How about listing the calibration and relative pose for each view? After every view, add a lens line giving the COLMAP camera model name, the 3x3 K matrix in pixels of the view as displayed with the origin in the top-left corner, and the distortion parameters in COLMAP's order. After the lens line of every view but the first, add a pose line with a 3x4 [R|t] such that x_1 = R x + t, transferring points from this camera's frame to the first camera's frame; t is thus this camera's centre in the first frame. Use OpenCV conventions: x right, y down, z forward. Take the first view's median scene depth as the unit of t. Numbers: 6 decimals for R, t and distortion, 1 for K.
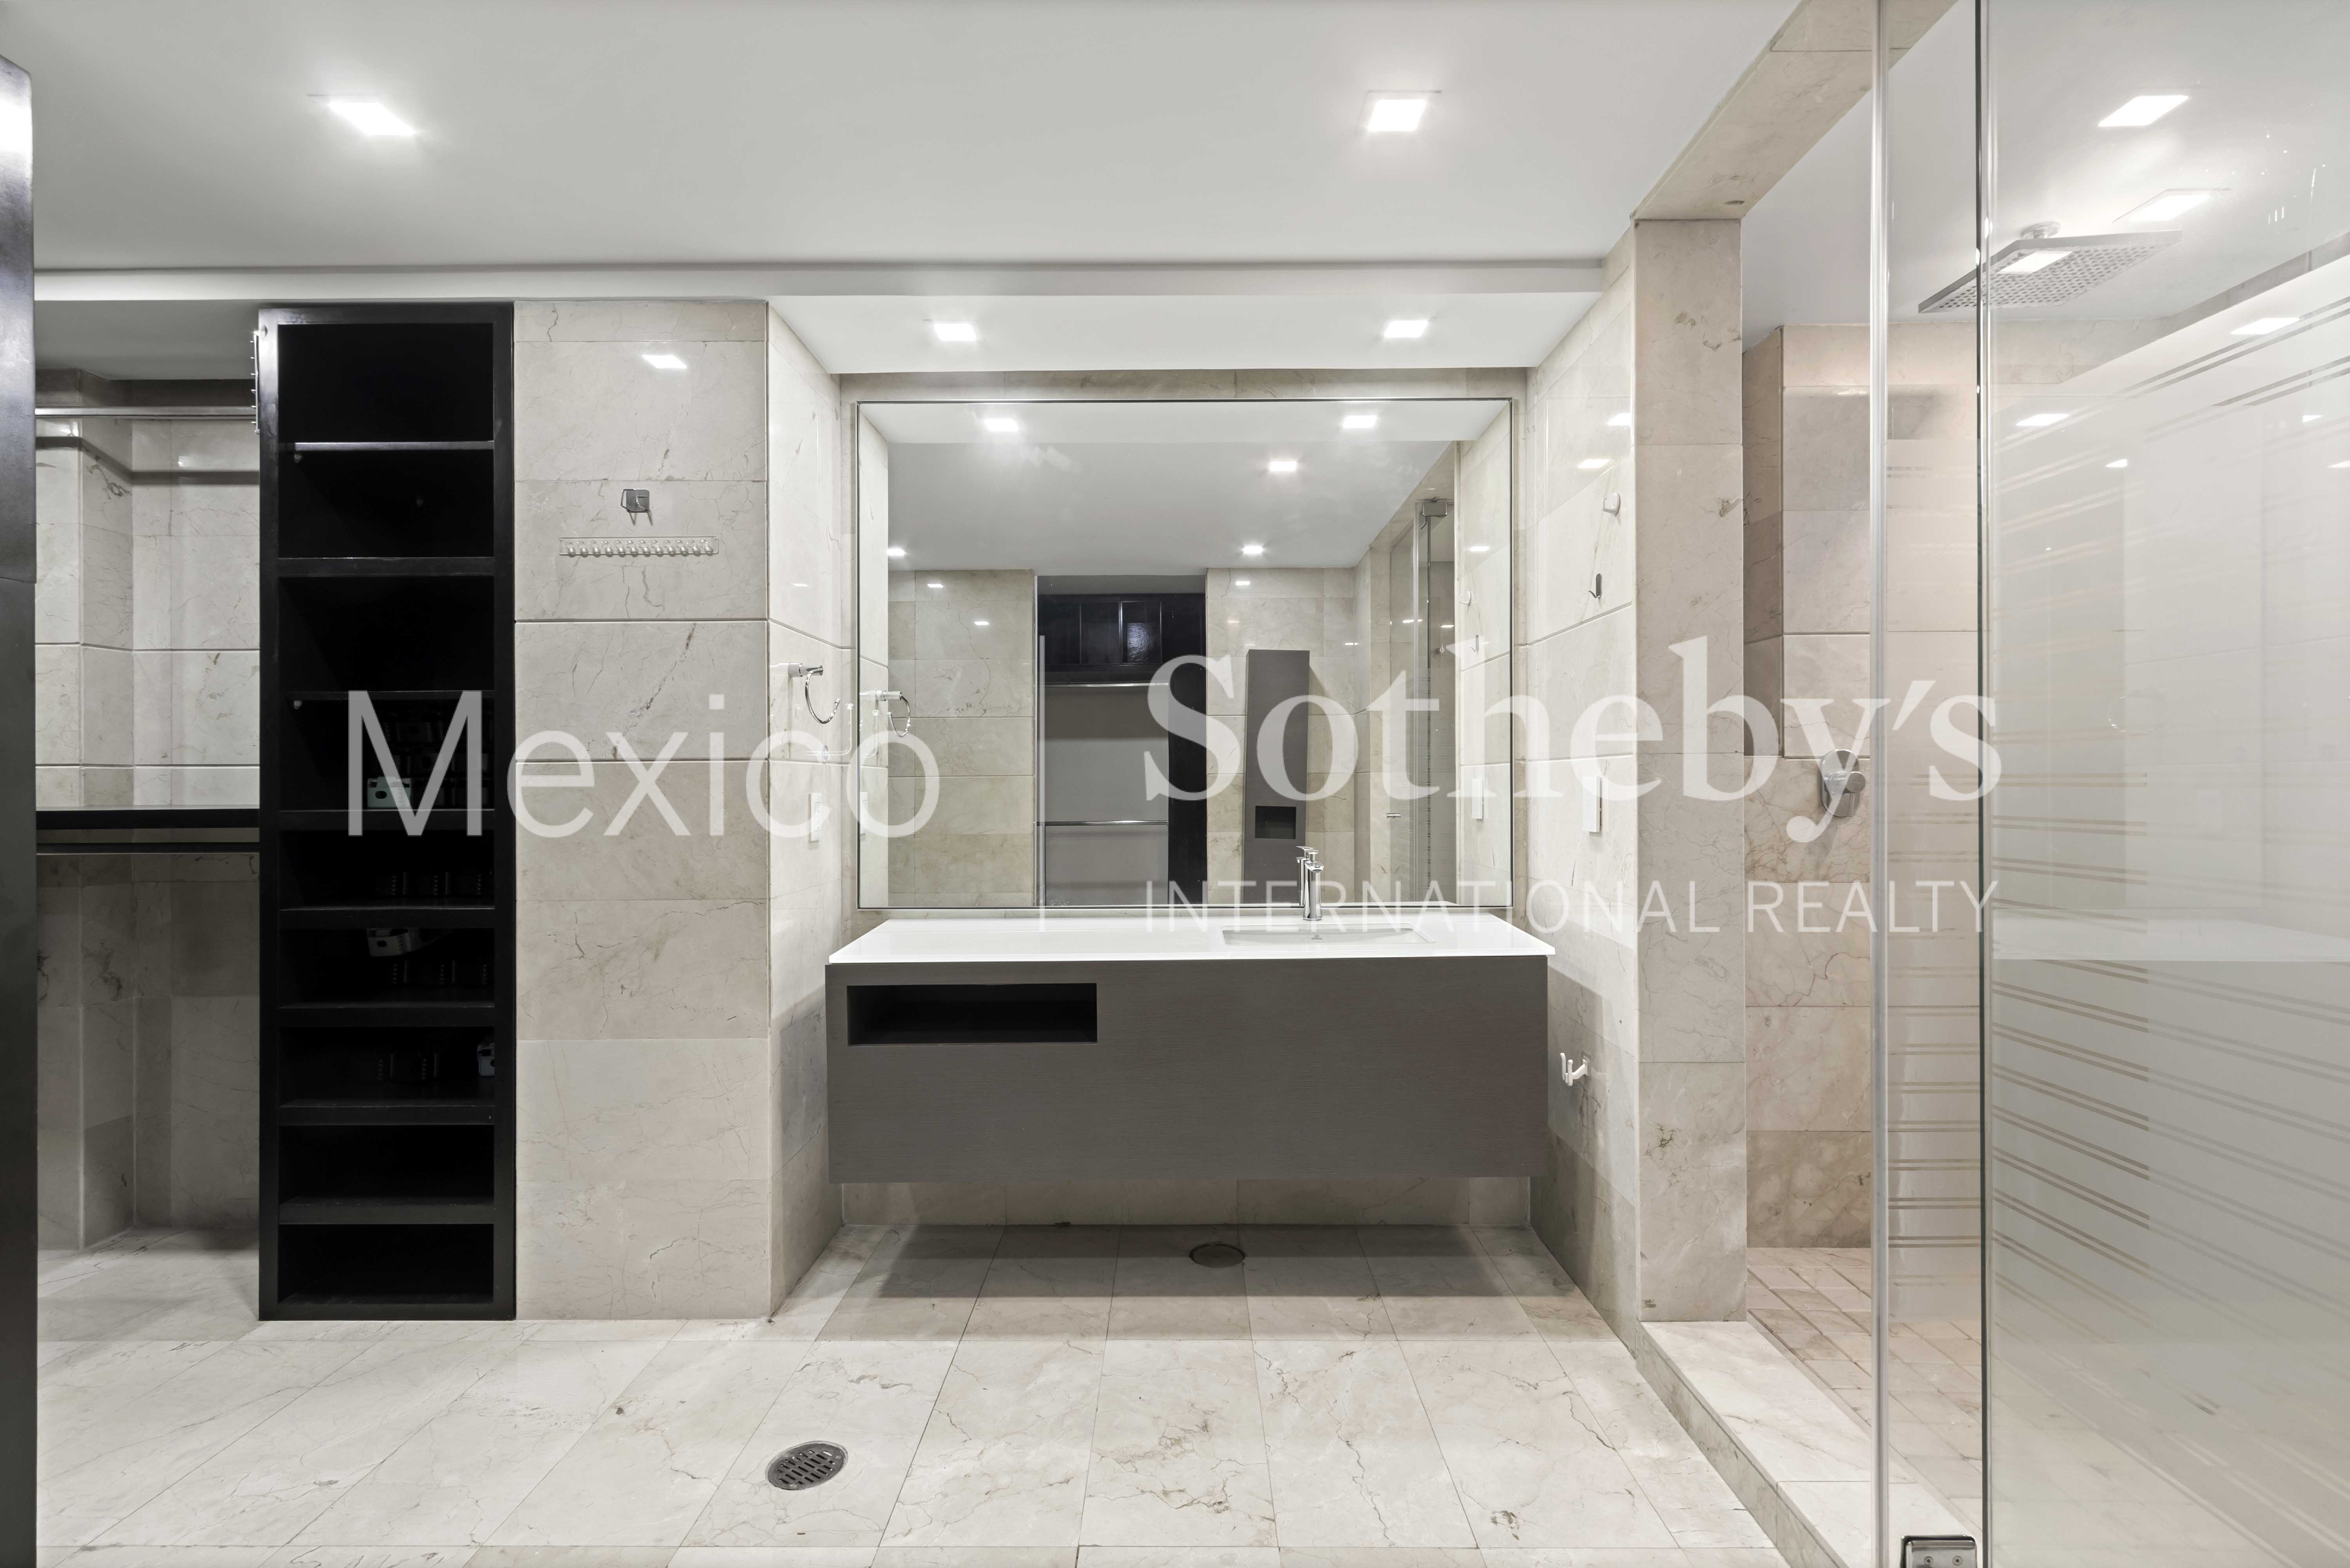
lens RADIAL K [[1074.6, 0, 1176.7], [0, 1074.6, 783.5], [0, 0, 1]] dist [0.010148, -0.004297]
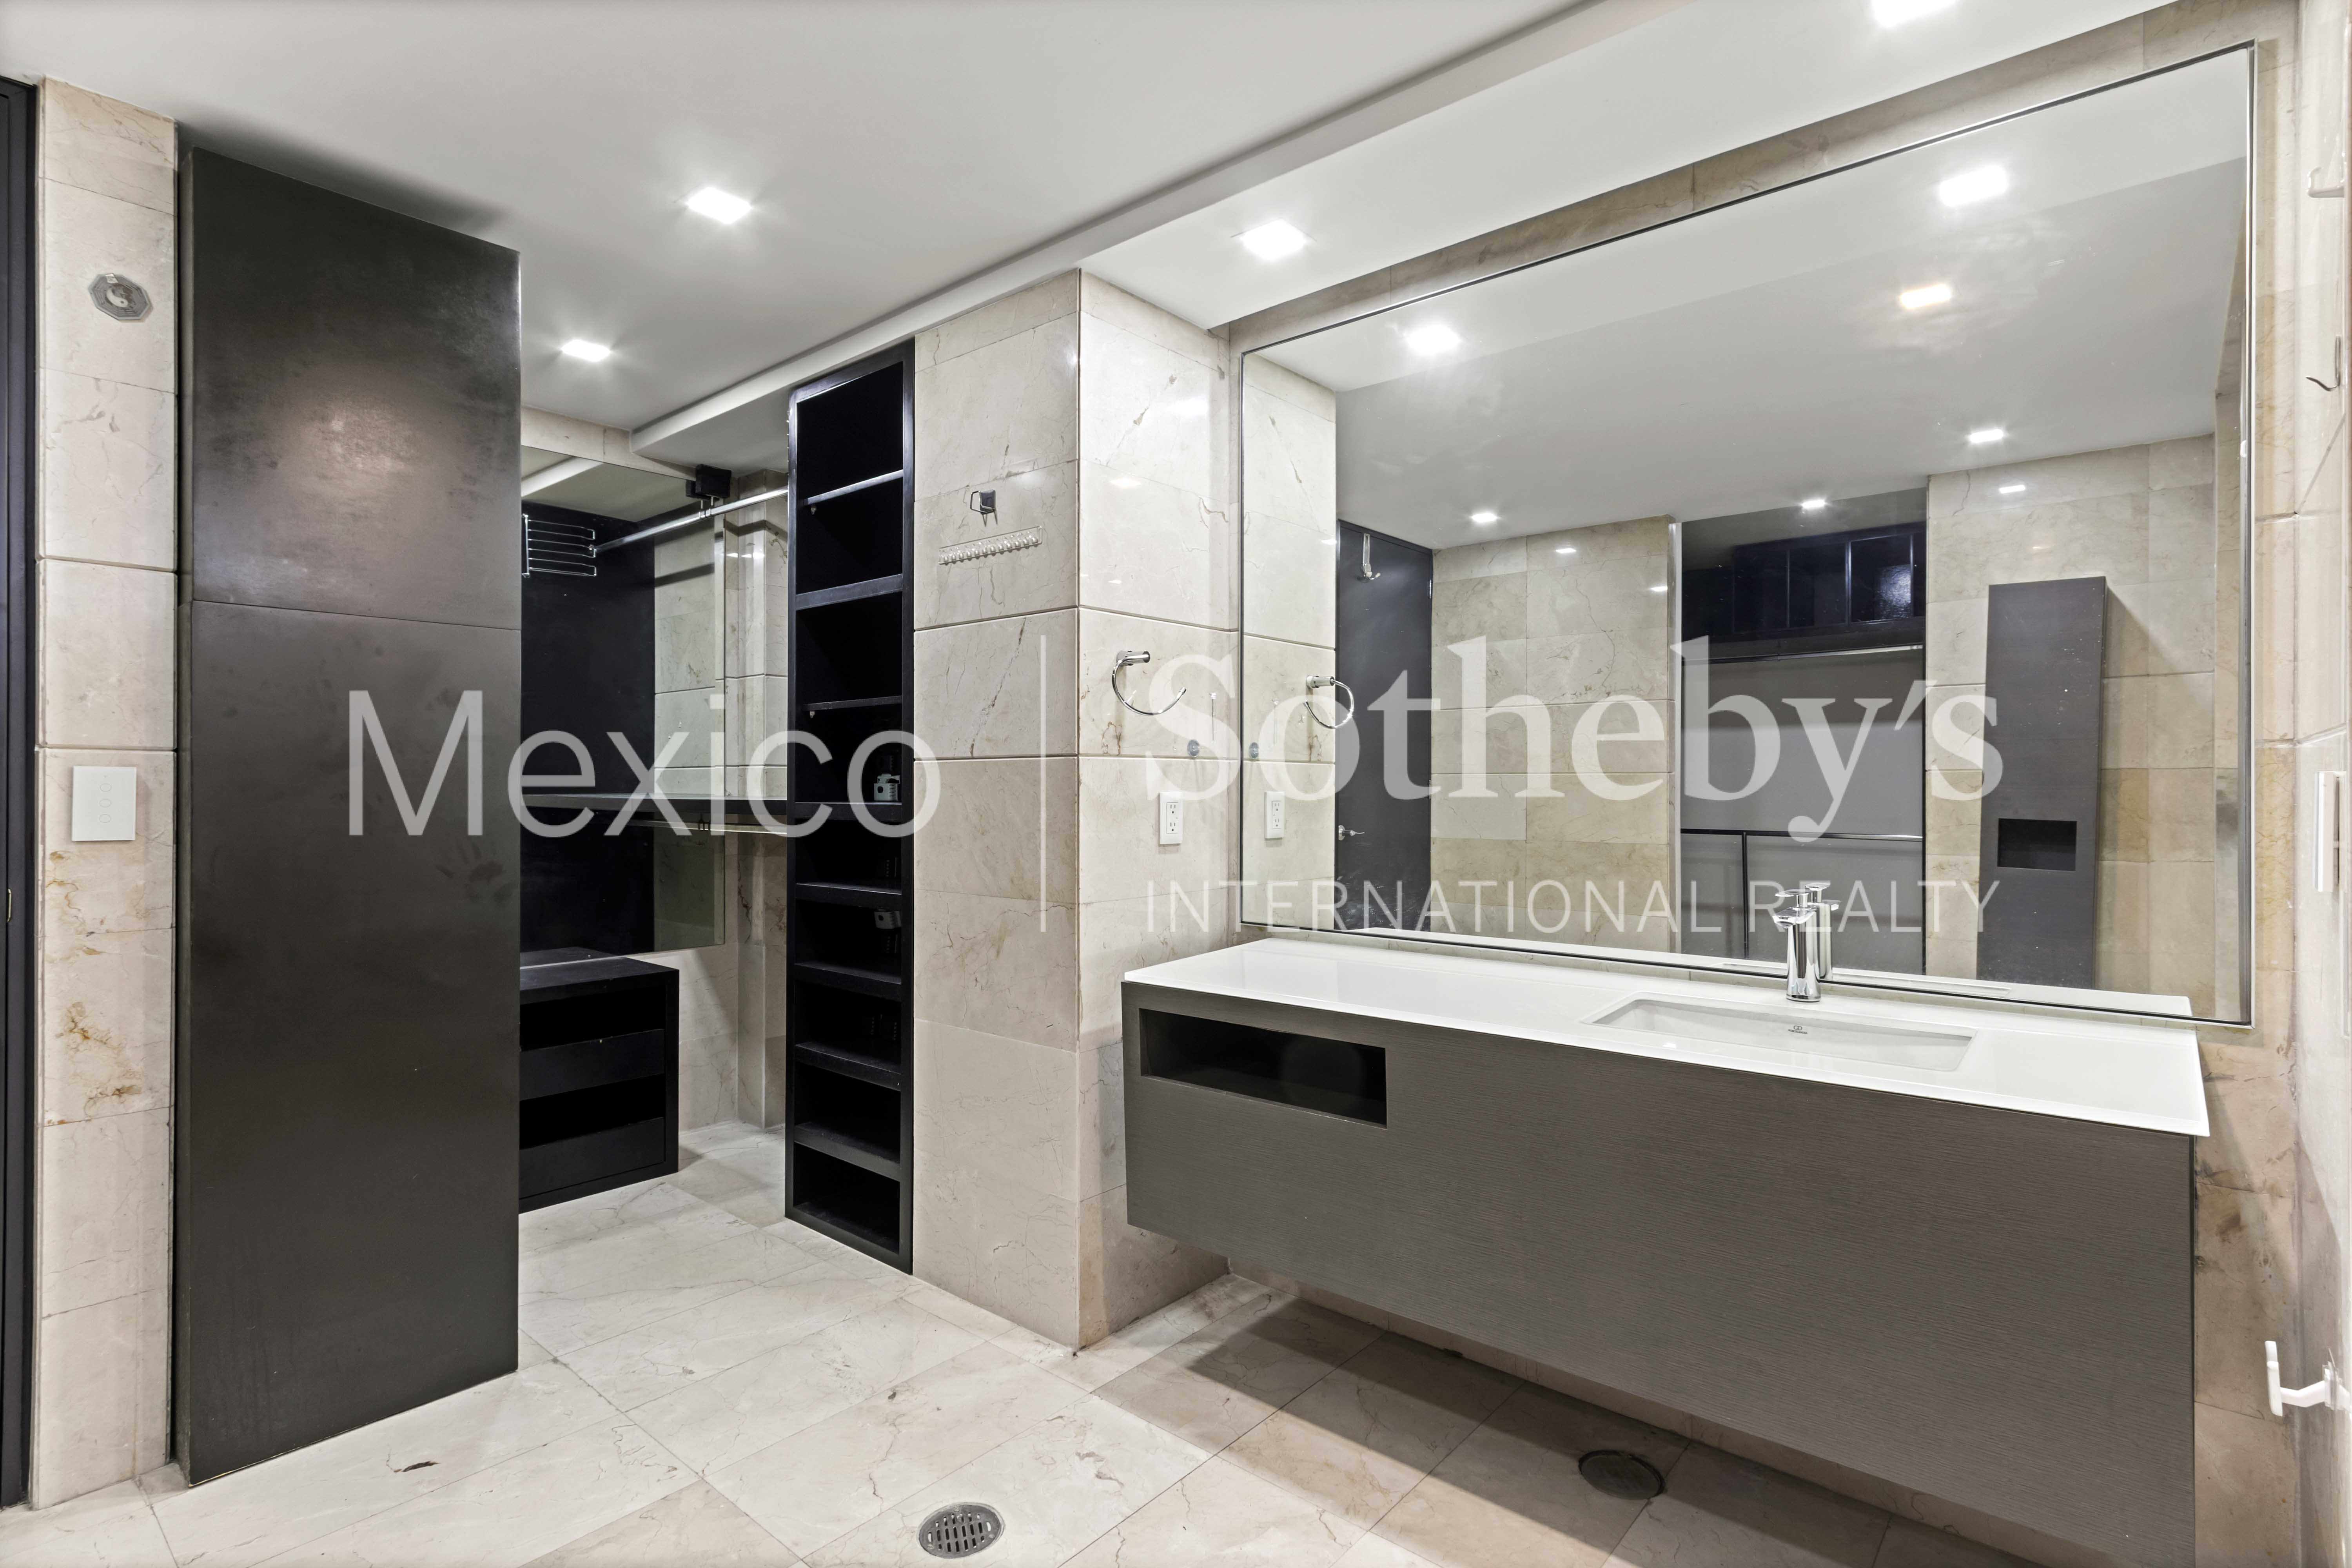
lens RADIAL K [[1133.4, 0, 1179.2], [0, 1133.4, 780.9], [0, 0, 1]] dist [0.007985, -0.001281]
pose [[0.765108, 0.003955, -0.643890, 0.322746], [-0.004275, 0.999990, 0.001062, -0.001891], [0.643888, 0.001940, 0.765117, 0.299246]]
